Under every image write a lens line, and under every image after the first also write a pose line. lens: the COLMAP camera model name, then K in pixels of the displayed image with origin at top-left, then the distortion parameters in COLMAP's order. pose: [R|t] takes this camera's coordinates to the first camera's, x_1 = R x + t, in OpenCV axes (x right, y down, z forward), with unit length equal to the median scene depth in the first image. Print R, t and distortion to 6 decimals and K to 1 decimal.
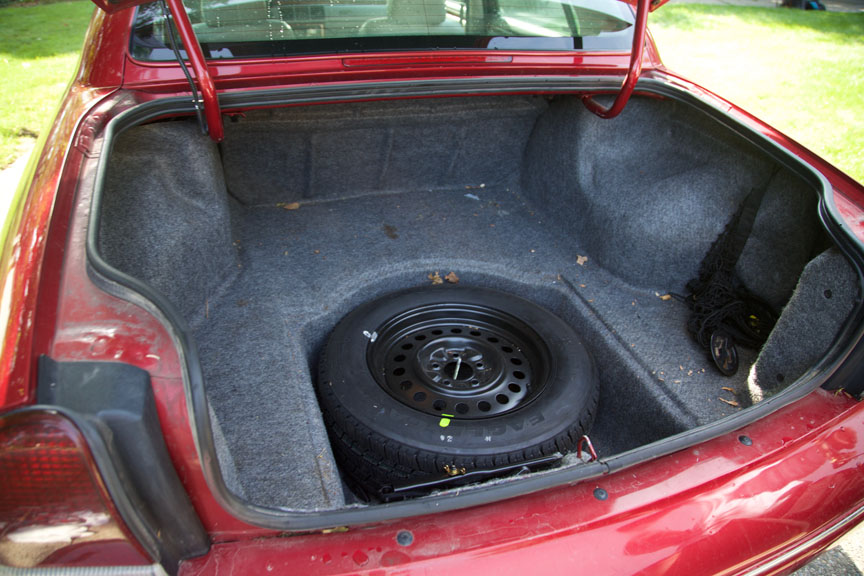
lens RADIAL K [[578.9, 0, 430.3], [0, 578.9, 296.9], [0, 0, 1]] dist [-0.126381, 0.055205]
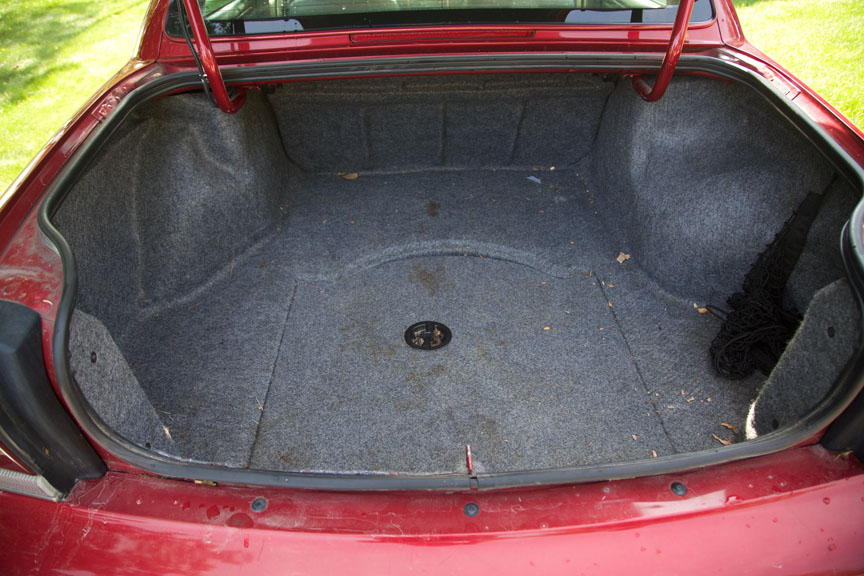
lens RADIAL K [[578.9, 0, 434.5], [0, 578.9, 295.3], [0, 0, 1]] dist [-0.126381, 0.055205]
pose [[0.954715, 0.121754, -0.271470, 0.287157], [-0.110029, 0.992231, 0.058061, -0.030672], [0.276430, -0.025562, 0.960694, 0.058131]]
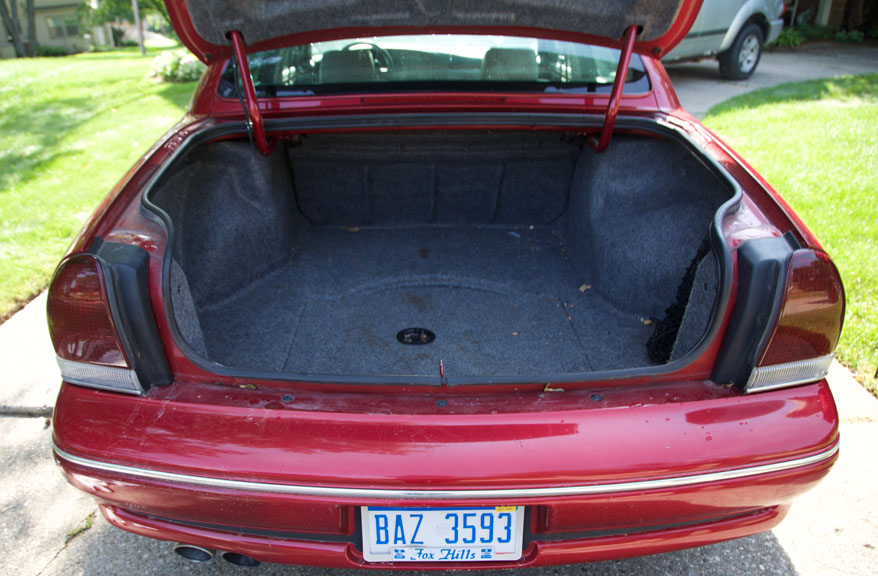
lens RADIAL K [[660.6, 0, 404.4], [0, 660.6, 339.2], [0, 0, 1]] dist [-0.131698, 0.041111]
pose [[0.939913, 0.107471, -0.324059, 0.436283], [-0.139913, 0.987050, -0.078462, 0.211561], [0.311430, 0.119088, 0.942778, -0.287108]]
